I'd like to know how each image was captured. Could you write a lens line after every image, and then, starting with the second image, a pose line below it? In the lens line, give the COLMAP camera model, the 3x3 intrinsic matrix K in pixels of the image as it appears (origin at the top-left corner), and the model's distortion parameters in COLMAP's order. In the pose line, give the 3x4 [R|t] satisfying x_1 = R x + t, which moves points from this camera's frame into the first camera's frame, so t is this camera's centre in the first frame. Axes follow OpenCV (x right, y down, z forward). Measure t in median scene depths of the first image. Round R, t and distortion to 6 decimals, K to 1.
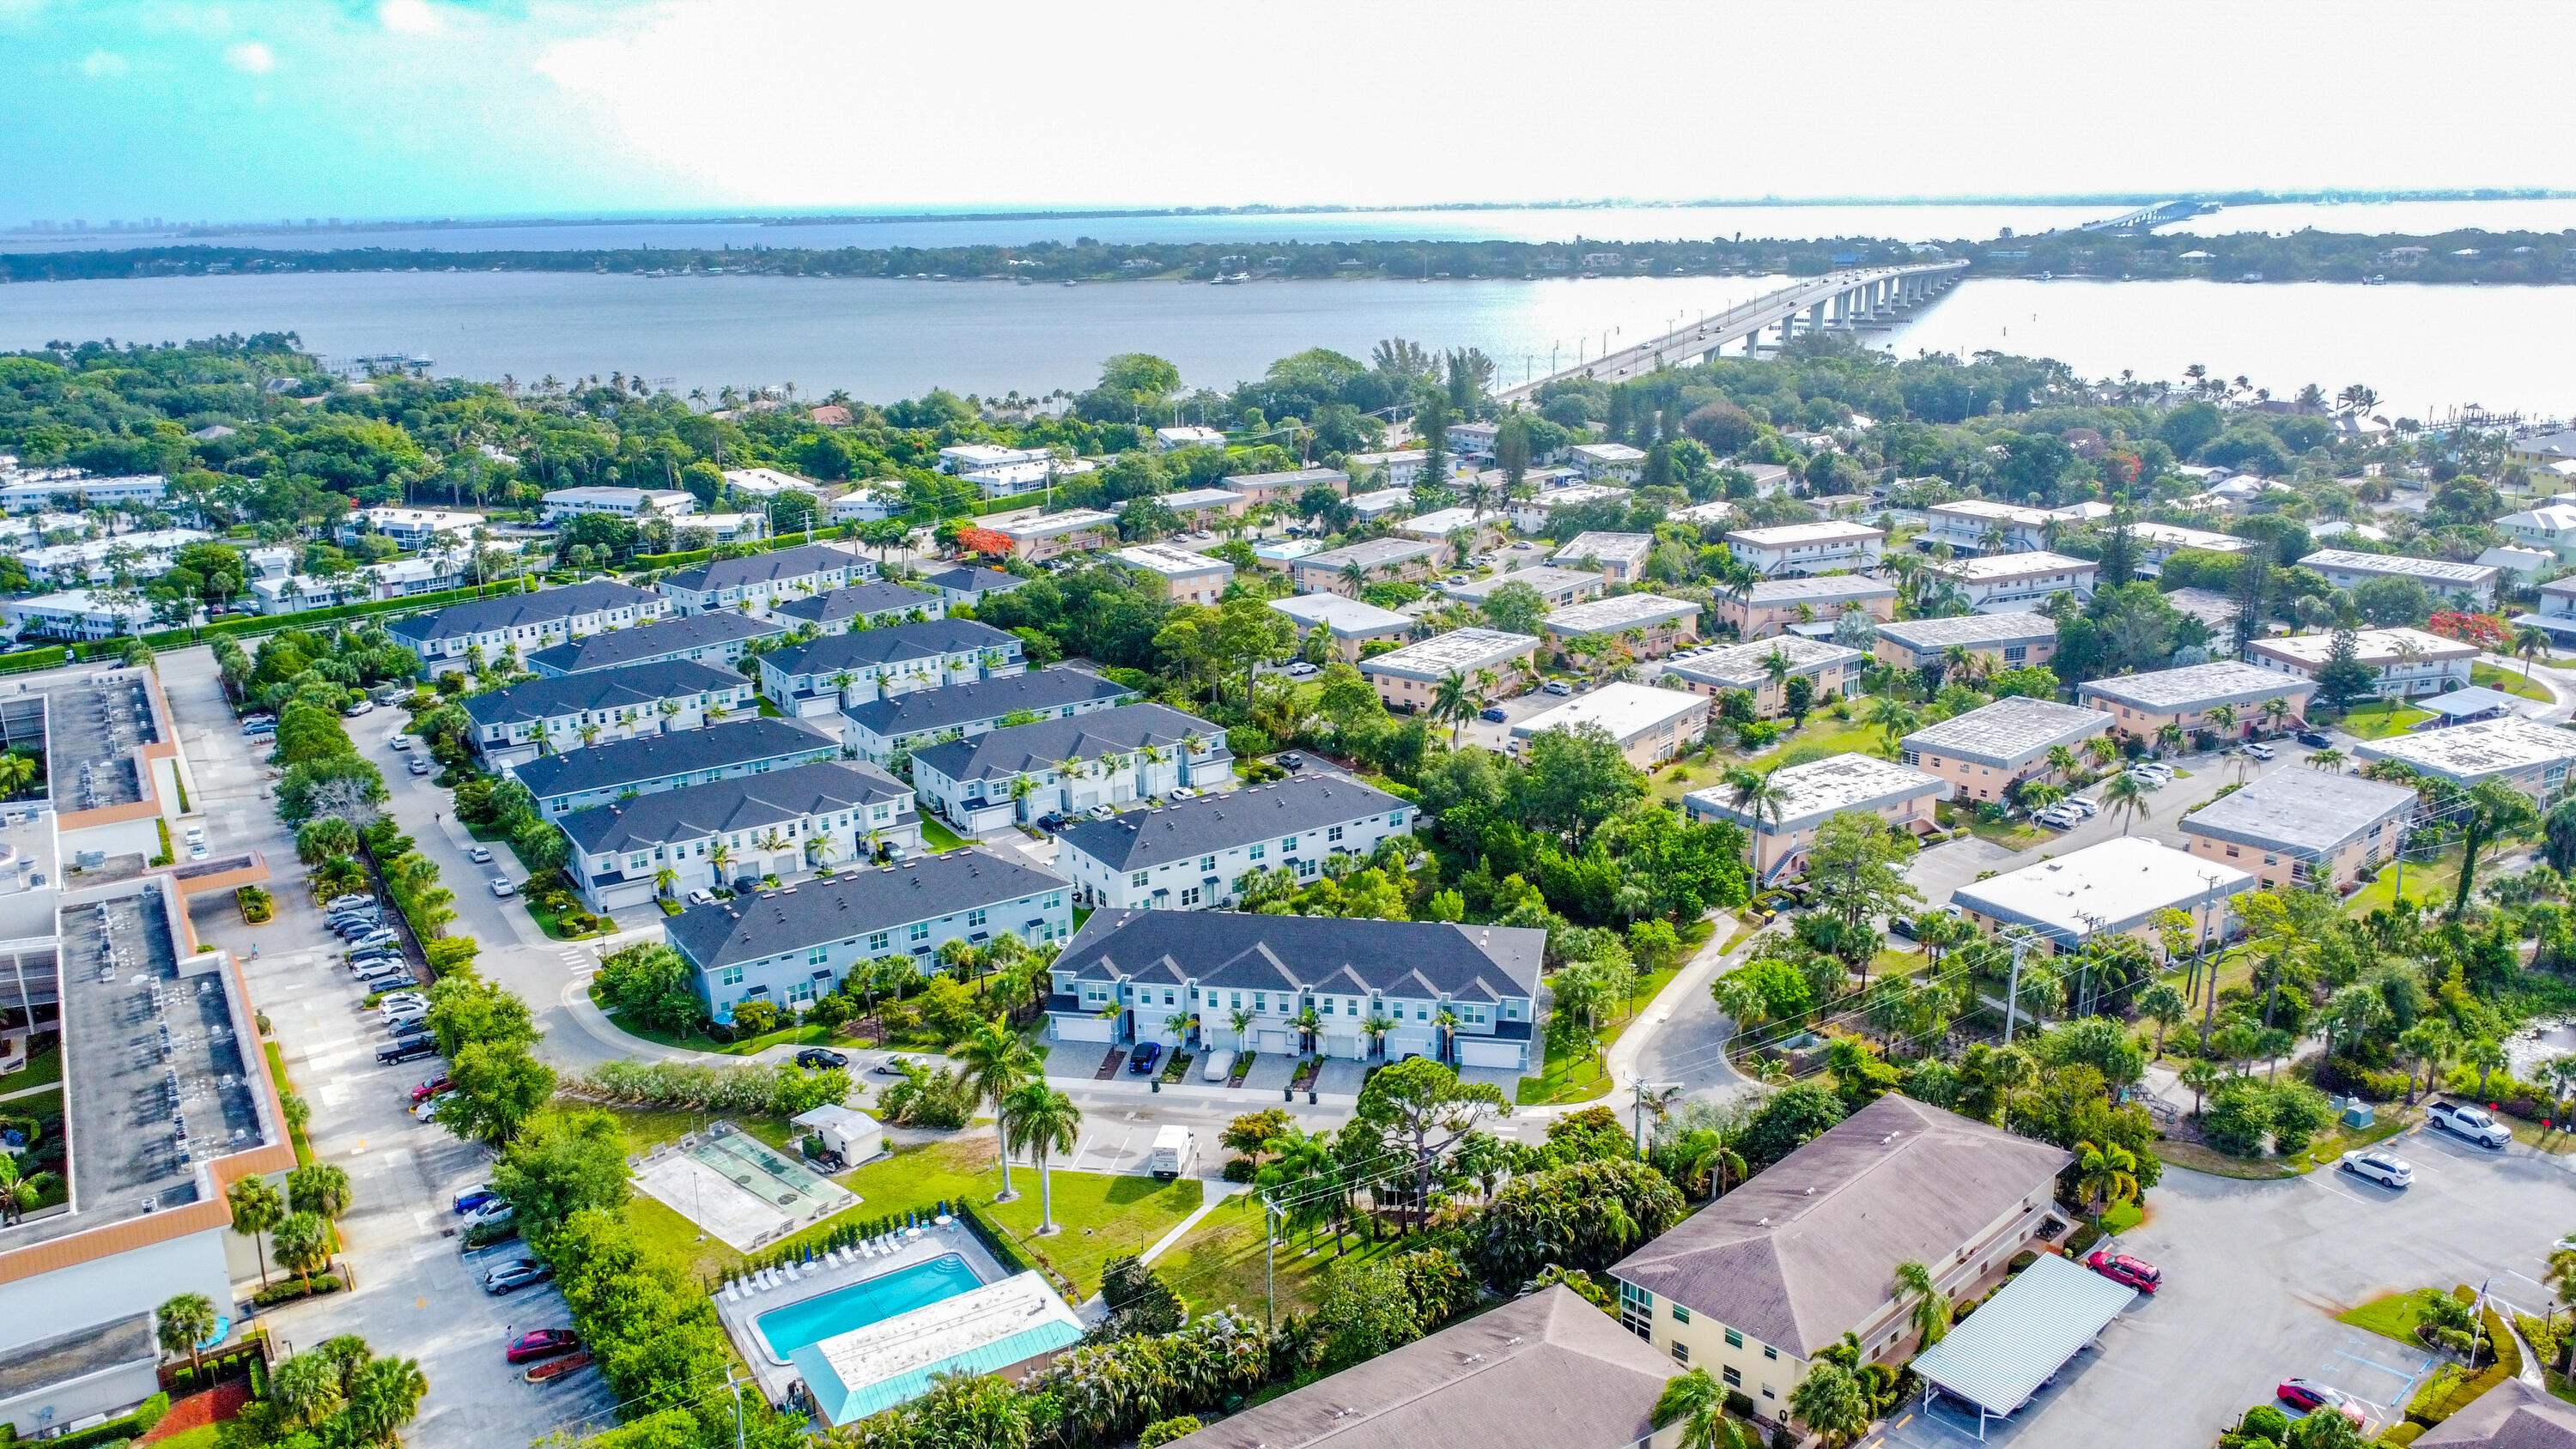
lens RADIAL K [[1939.3, 0, 1288.3], [0, 1939.3, 720.6], [0, 0, 1]] dist [0.001984, -0.004885]
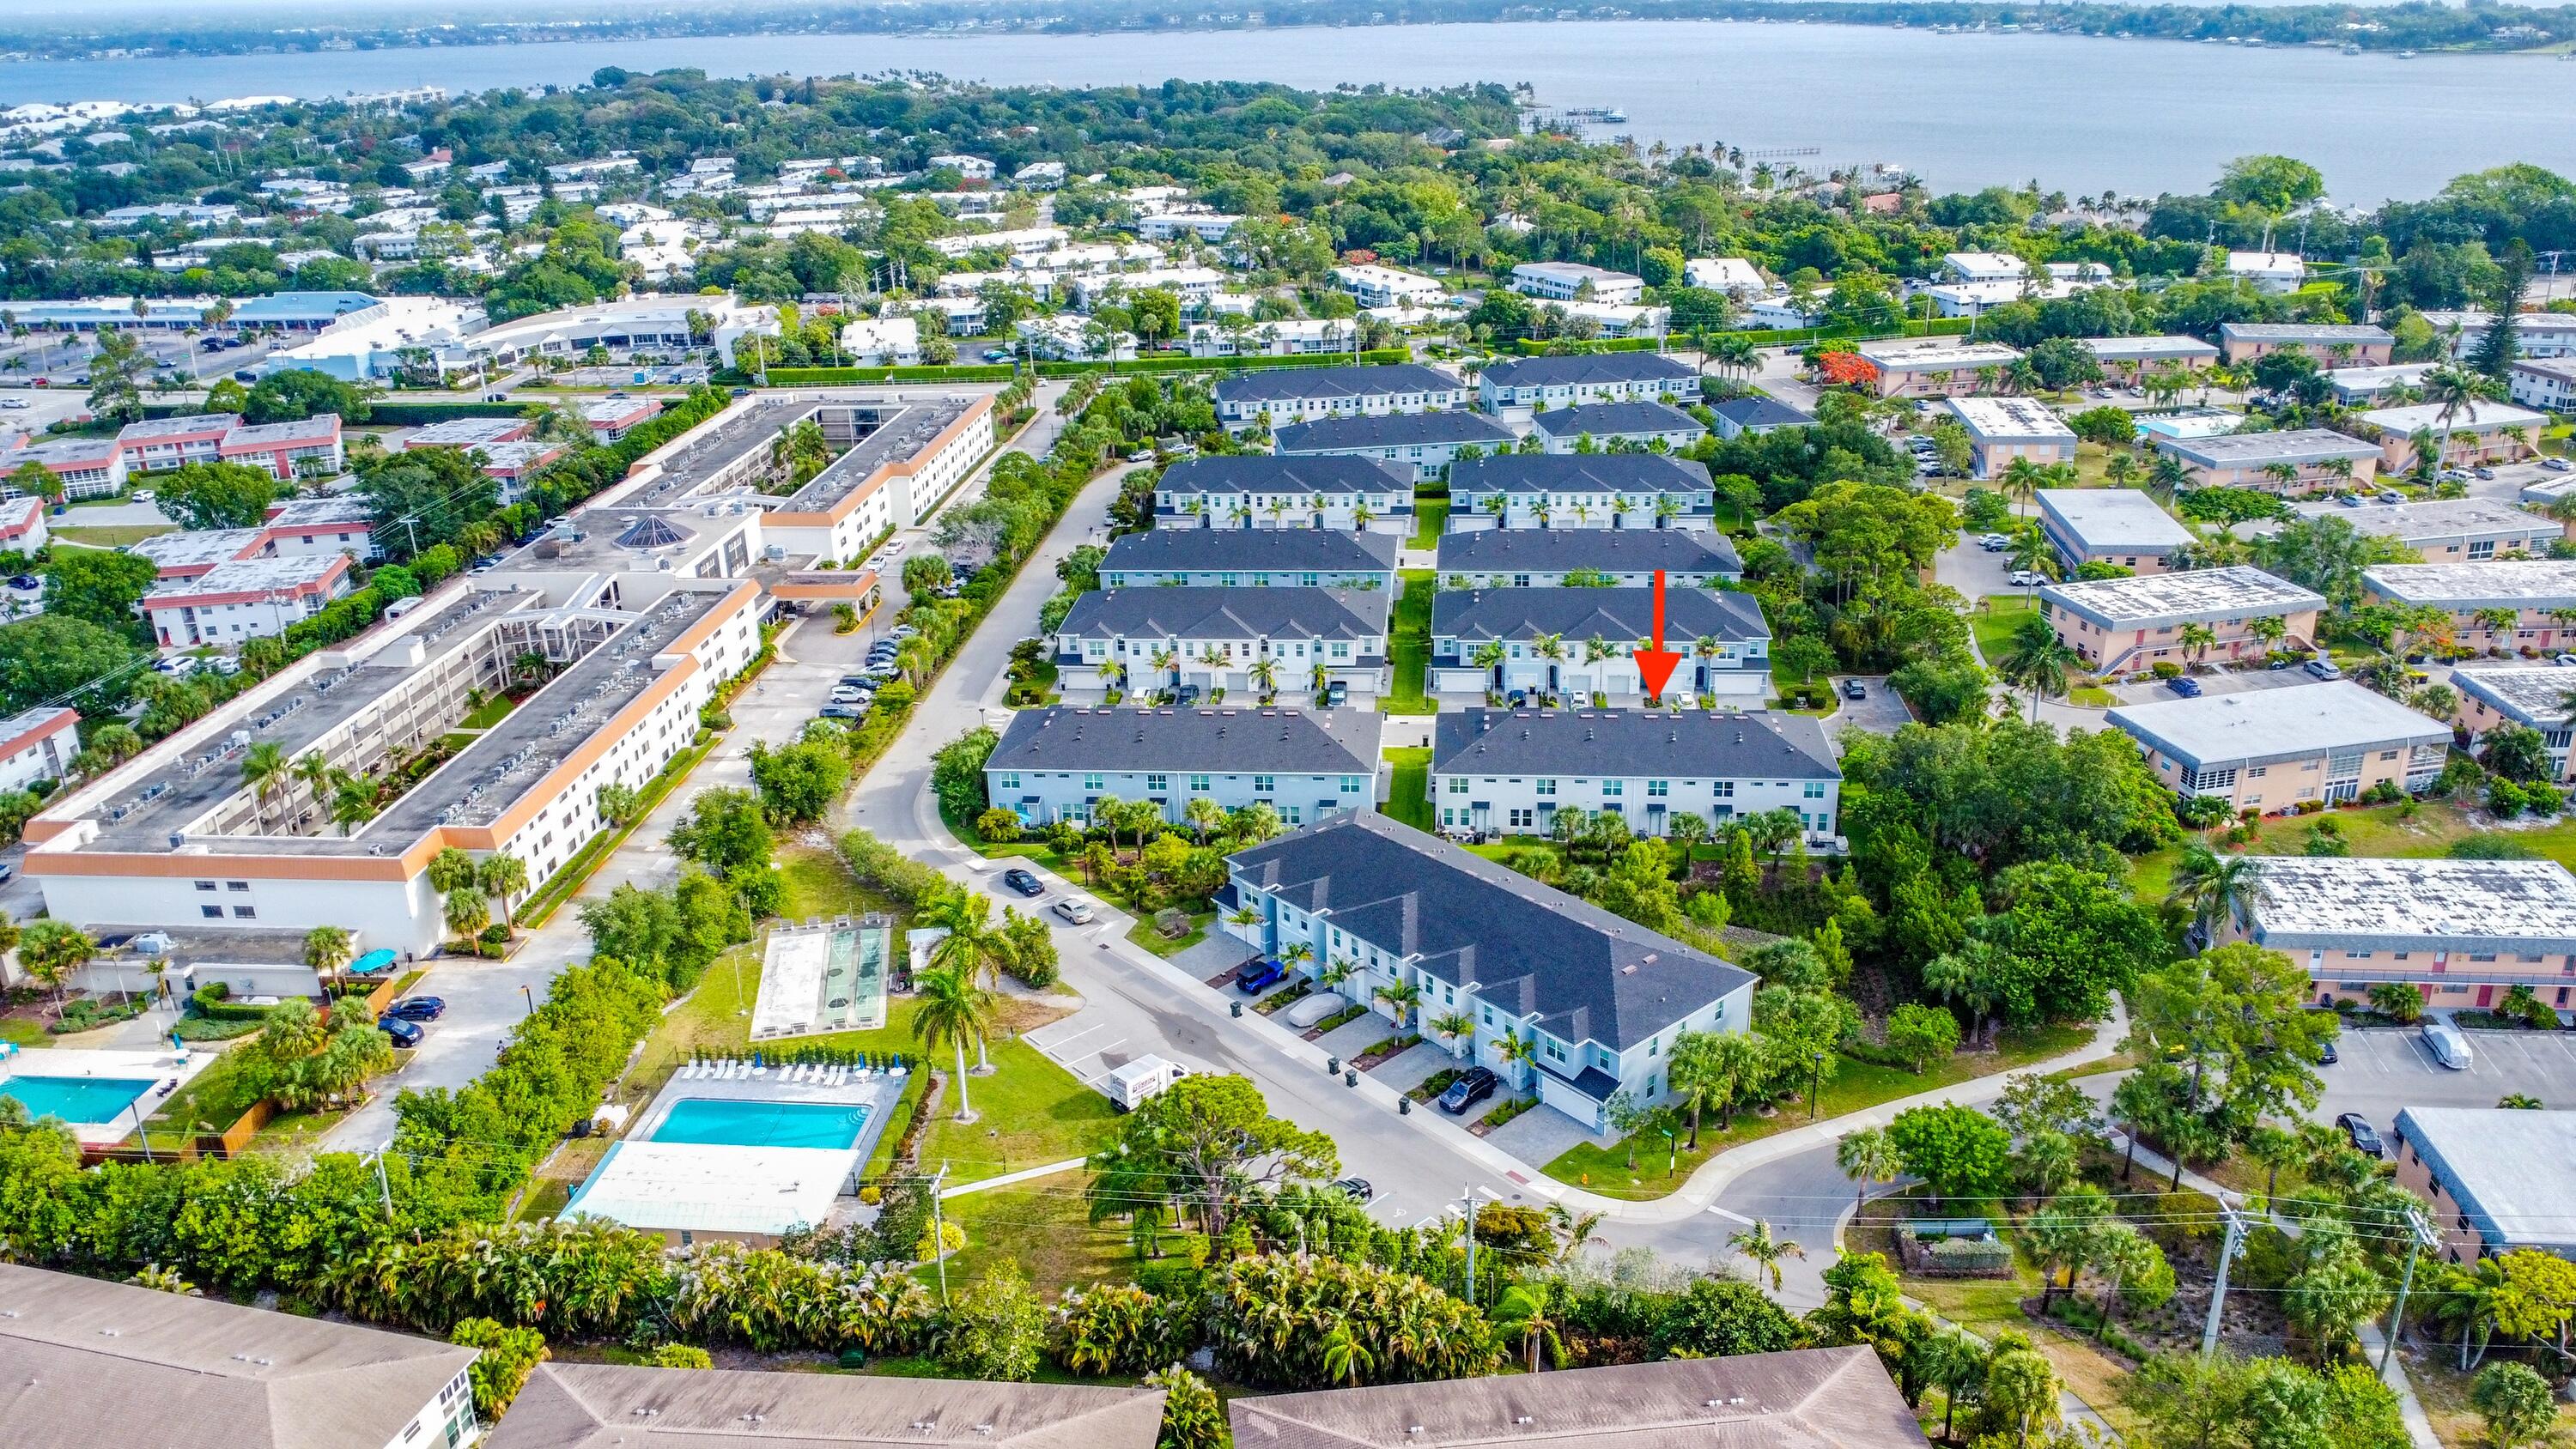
lens RADIAL K [[1939.3, 0, 1287.7], [0, 1939.3, 728.2], [0, 0, 1]] dist [0.001984, -0.004885]
pose [[0.785079, 0.230245, -0.575011, 0.338811], [-0.158174, 0.972088, 0.173282, -0.079327], [0.598858, -0.045088, 0.799585, 0.214448]]
